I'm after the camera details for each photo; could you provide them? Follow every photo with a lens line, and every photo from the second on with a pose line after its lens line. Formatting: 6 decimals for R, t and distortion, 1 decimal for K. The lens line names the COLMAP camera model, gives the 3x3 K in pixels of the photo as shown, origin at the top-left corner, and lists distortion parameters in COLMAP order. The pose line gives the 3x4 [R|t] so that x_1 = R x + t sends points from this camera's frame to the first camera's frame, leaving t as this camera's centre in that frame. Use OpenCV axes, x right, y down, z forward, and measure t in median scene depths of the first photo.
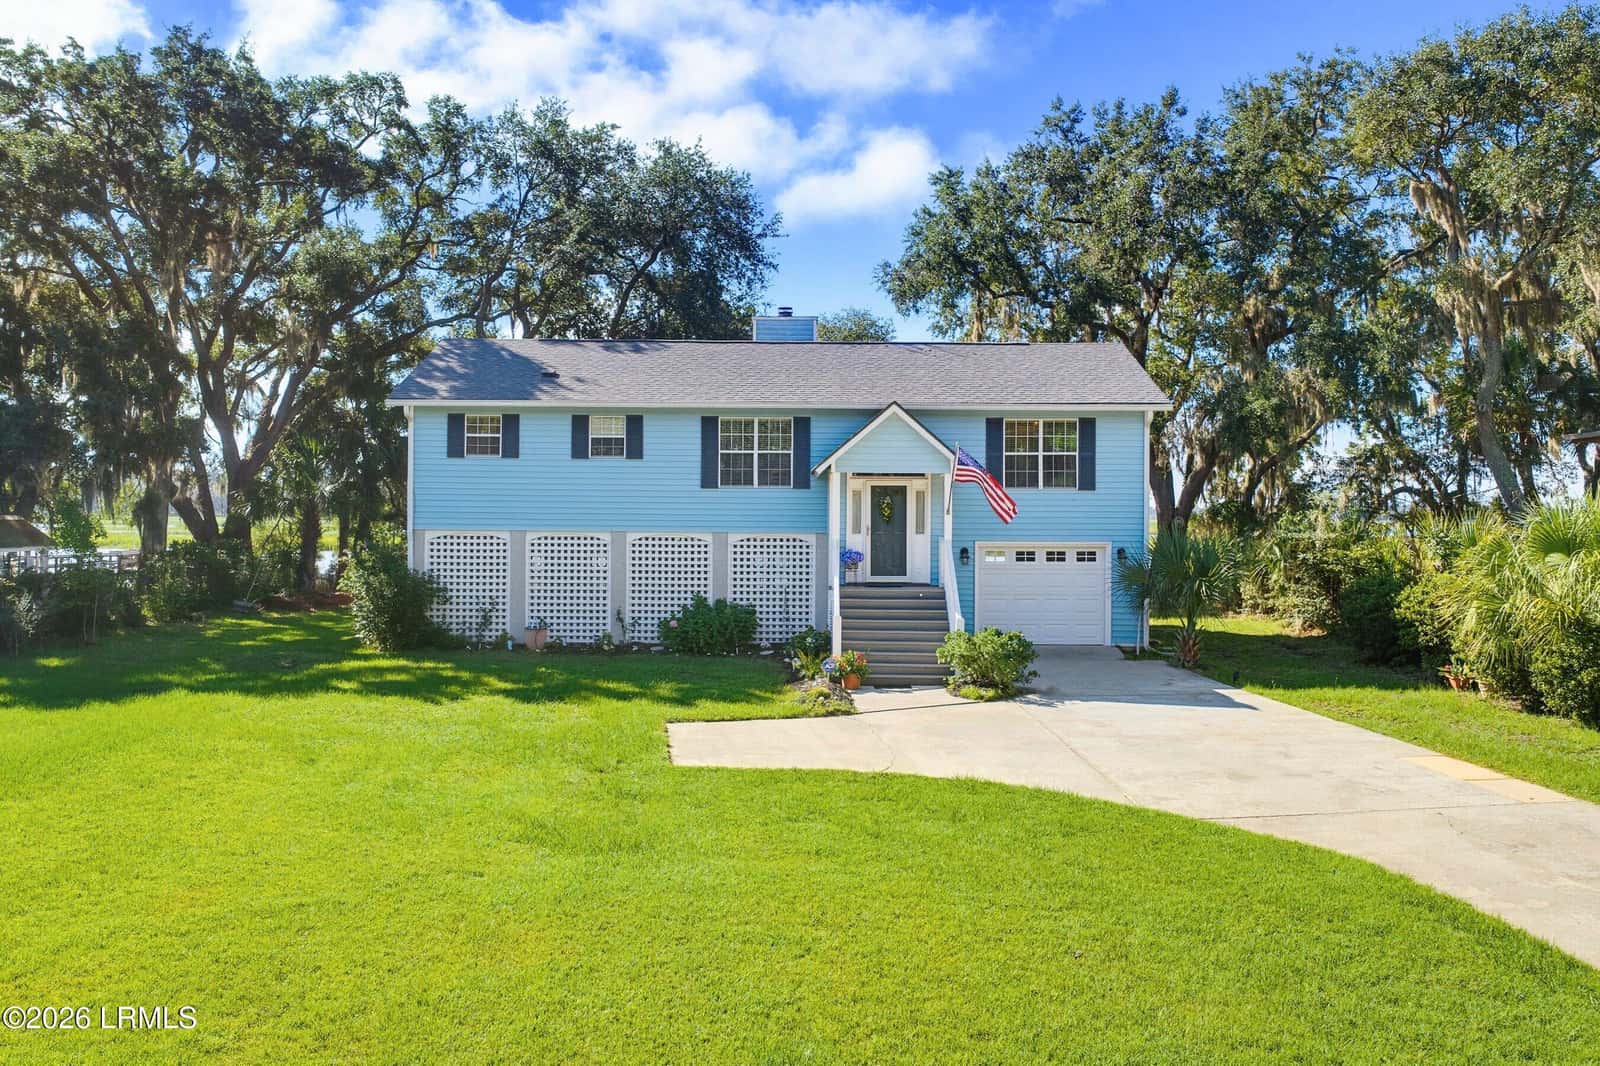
lens RADIAL K [[1360.4, 0, 806.3], [0, 1360.4, 528.1], [0, 0, 1]] dist [0.019380, -0.036875]
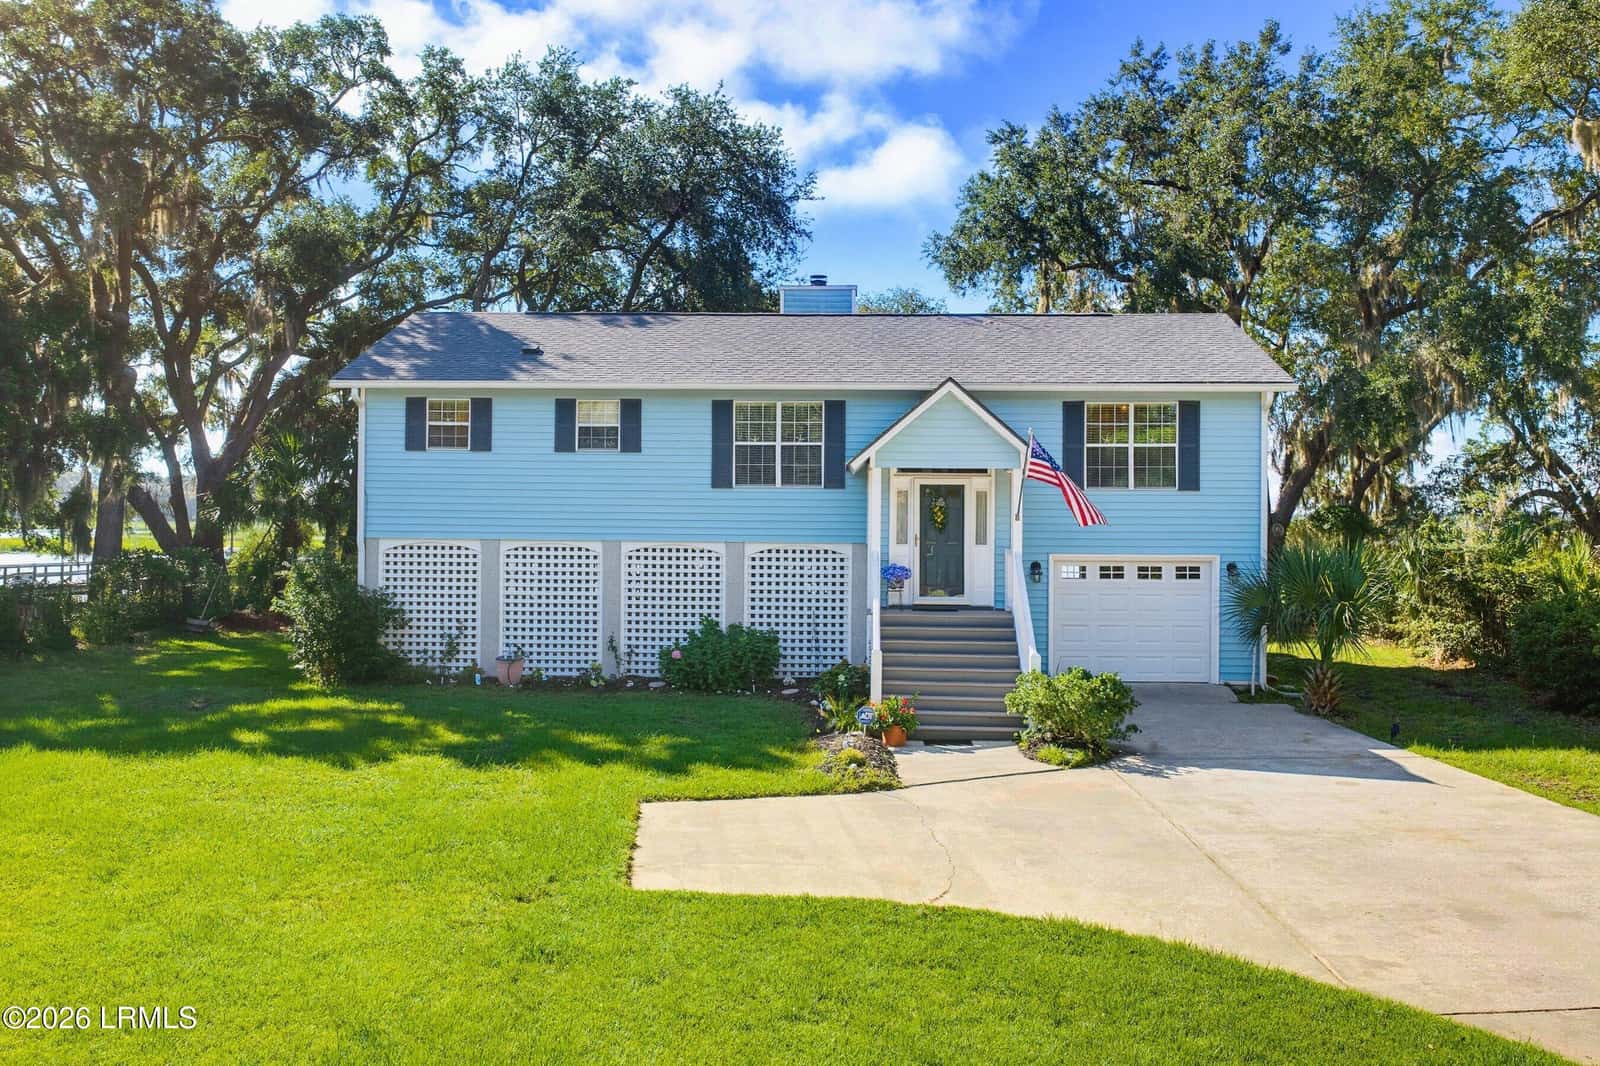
lens RADIAL K [[1360.4, 0, 802.5], [0, 1360.4, 535.0], [0, 0, 1]] dist [0.019380, -0.036875]
pose [[0.999263, 0.001425, -0.038358, 0.008613], [-0.001410, 0.999999, 0.000408, -0.001471], [0.038358, -0.000354, 0.999264, 0.183815]]
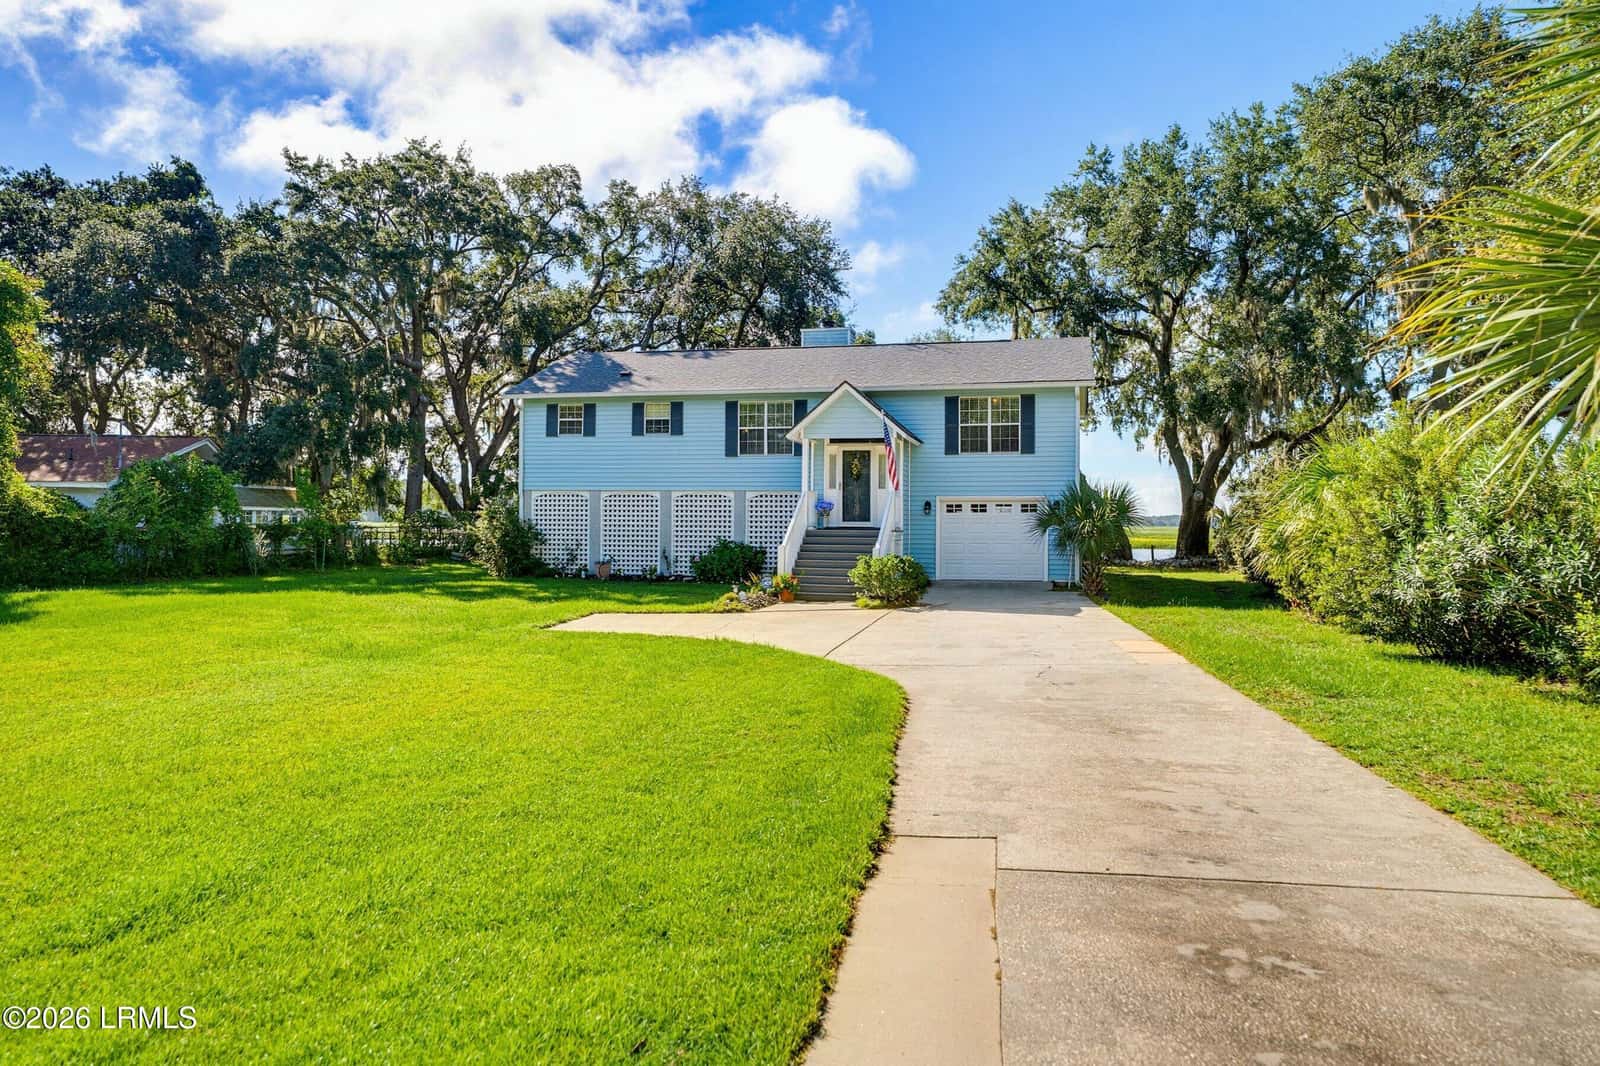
lens RADIAL K [[1084.4, 0, 805.6], [0, 1084.4, 531.1], [0, 0, 1]] dist [0.017525, -0.000861]
pose [[0.973565, 0.001650, -0.228406, 0.233189], [-0.002722, 0.999987, -0.004380, 0.046054], [0.228396, 0.004886, 0.973556, 0.008981]]
